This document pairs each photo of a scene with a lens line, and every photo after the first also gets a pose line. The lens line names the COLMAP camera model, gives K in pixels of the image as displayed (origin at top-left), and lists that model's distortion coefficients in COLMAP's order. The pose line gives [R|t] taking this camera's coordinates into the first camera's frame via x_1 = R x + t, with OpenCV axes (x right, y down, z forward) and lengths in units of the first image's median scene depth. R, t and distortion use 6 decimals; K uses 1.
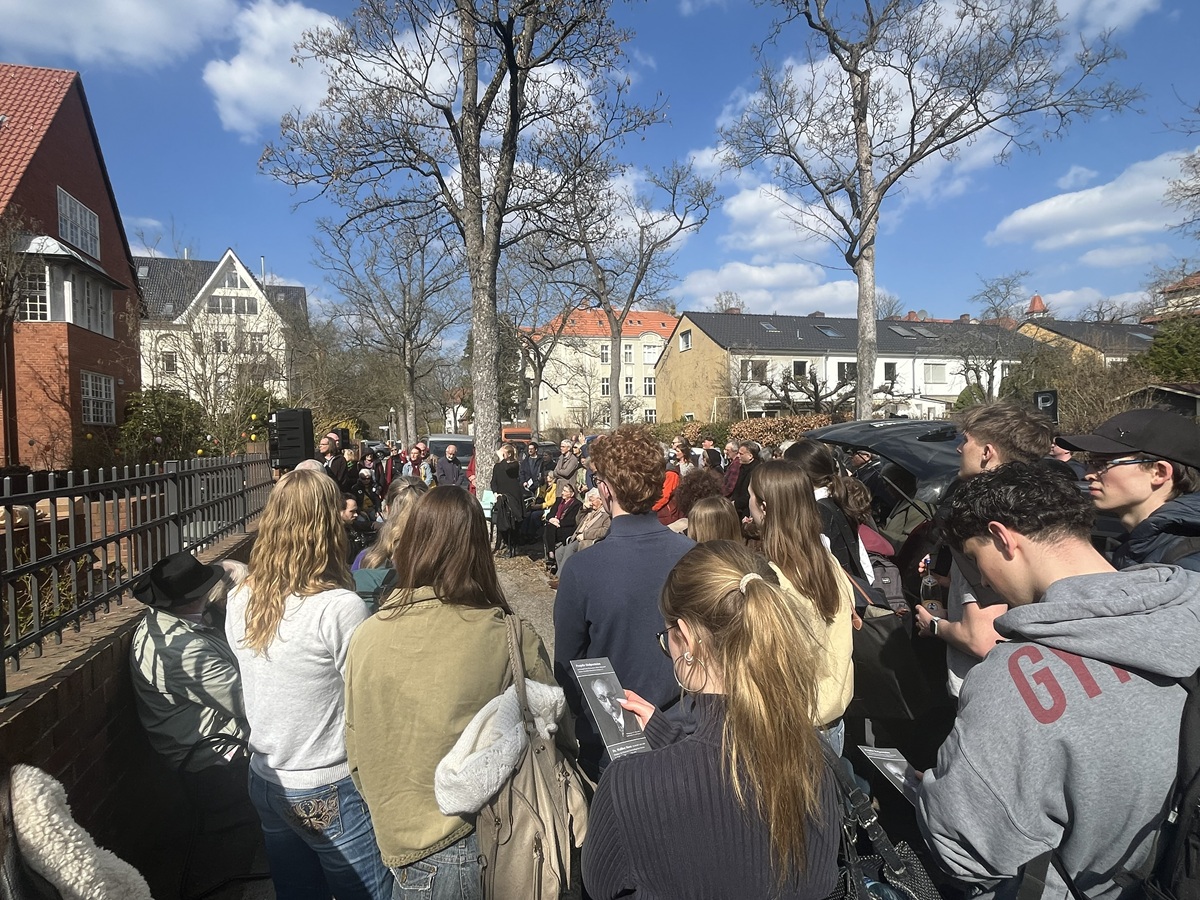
lens RADIAL K [[610.8, 0, 600.6], [0, 610.8, 452.9], [0, 0, 1]] dist [0.001544, 0.000587]
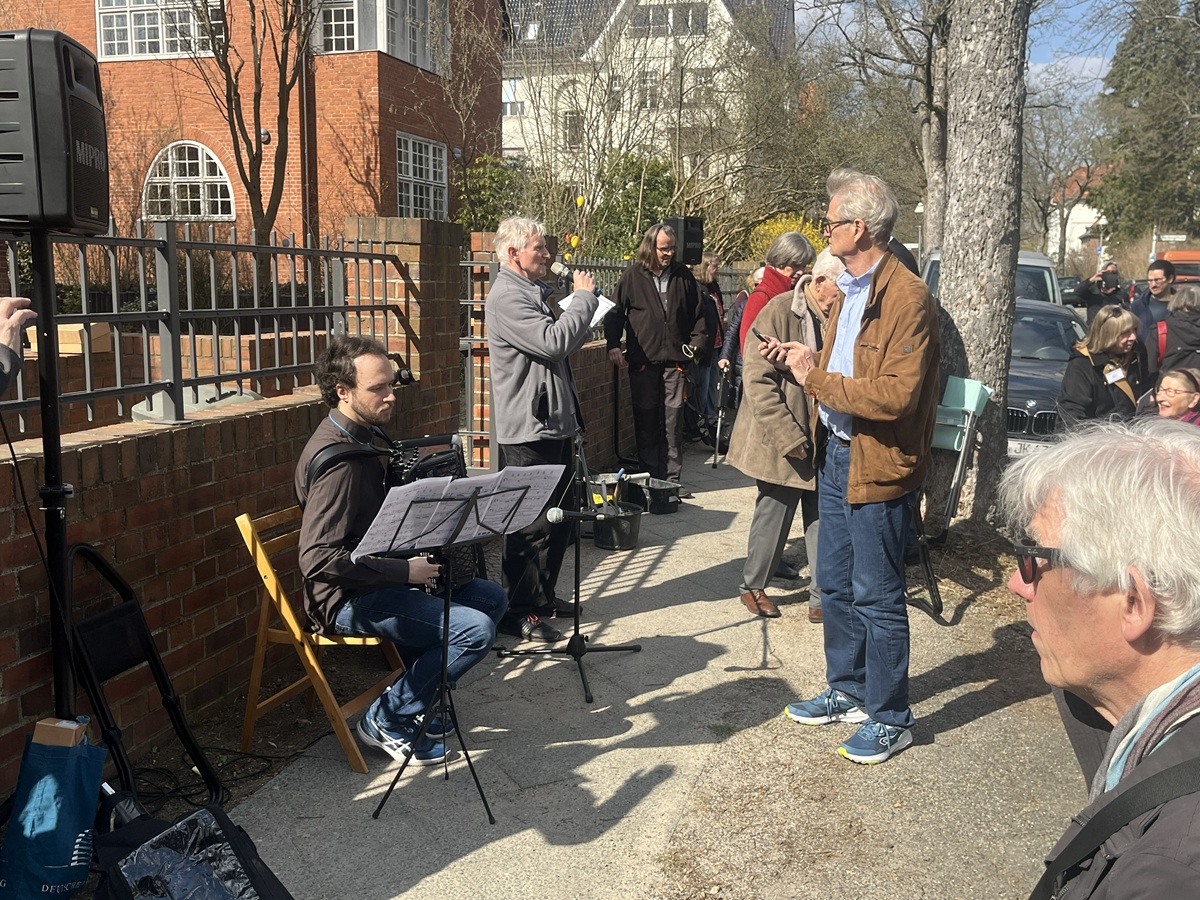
lens RADIAL K [[1163.0, 0, 601.4], [0, 1163.0, 449.3], [0, 0, 1]] dist [0.047244, 0.000000]
pose [[0.813671, 0.115727, -0.569691, 0.021245], [-0.043709, 0.989390, 0.138556, 0.008330], [0.579681, -0.087838, 0.810095, 0.144686]]
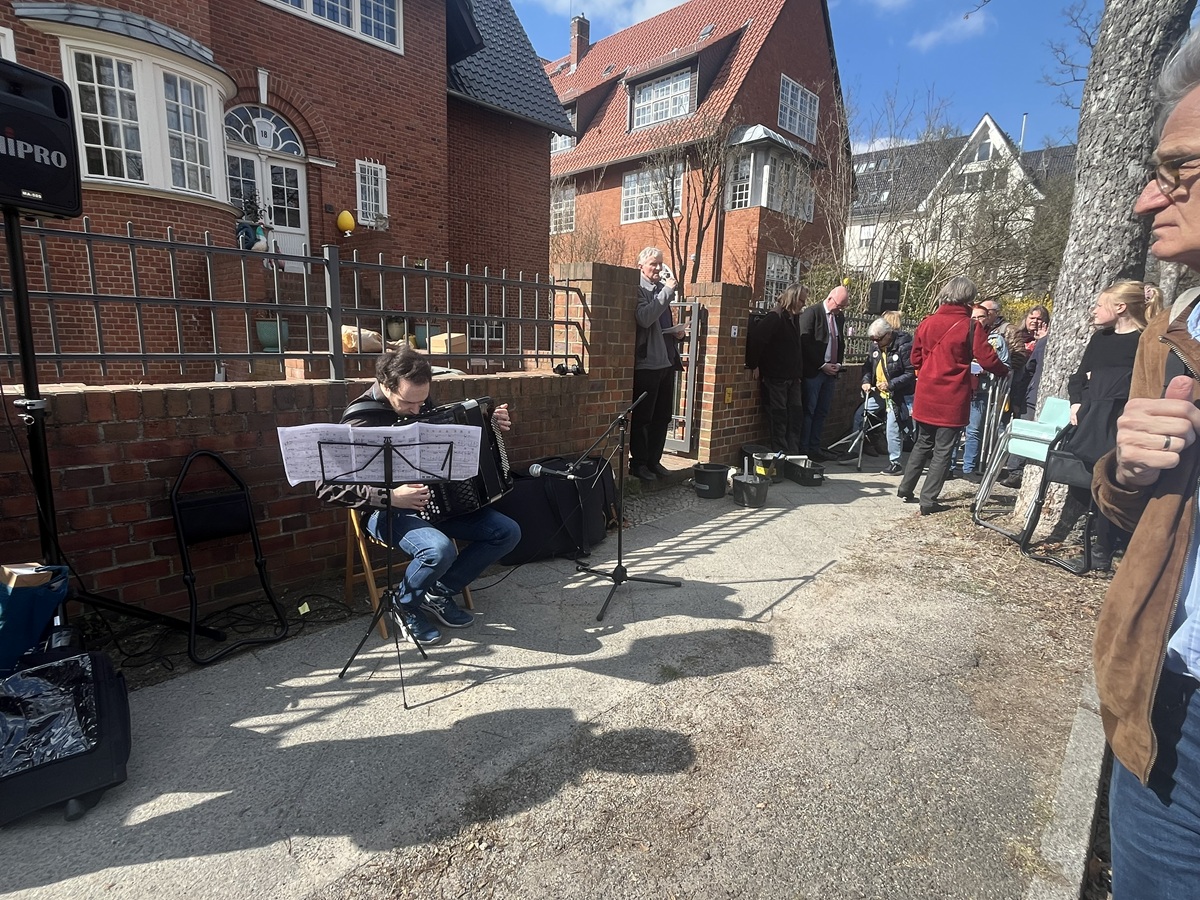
lens RADIAL K [[610.8, 0, 601.7], [0, 610.8, 447.6], [0, 0, 1]] dist [0.001544, 0.000587]
pose [[0.448211, 0.197040, -0.871941, 0.020624], [-0.063596, 0.979962, 0.188760, 0.017043], [0.891663, -0.029152, 0.451761, 0.251337]]
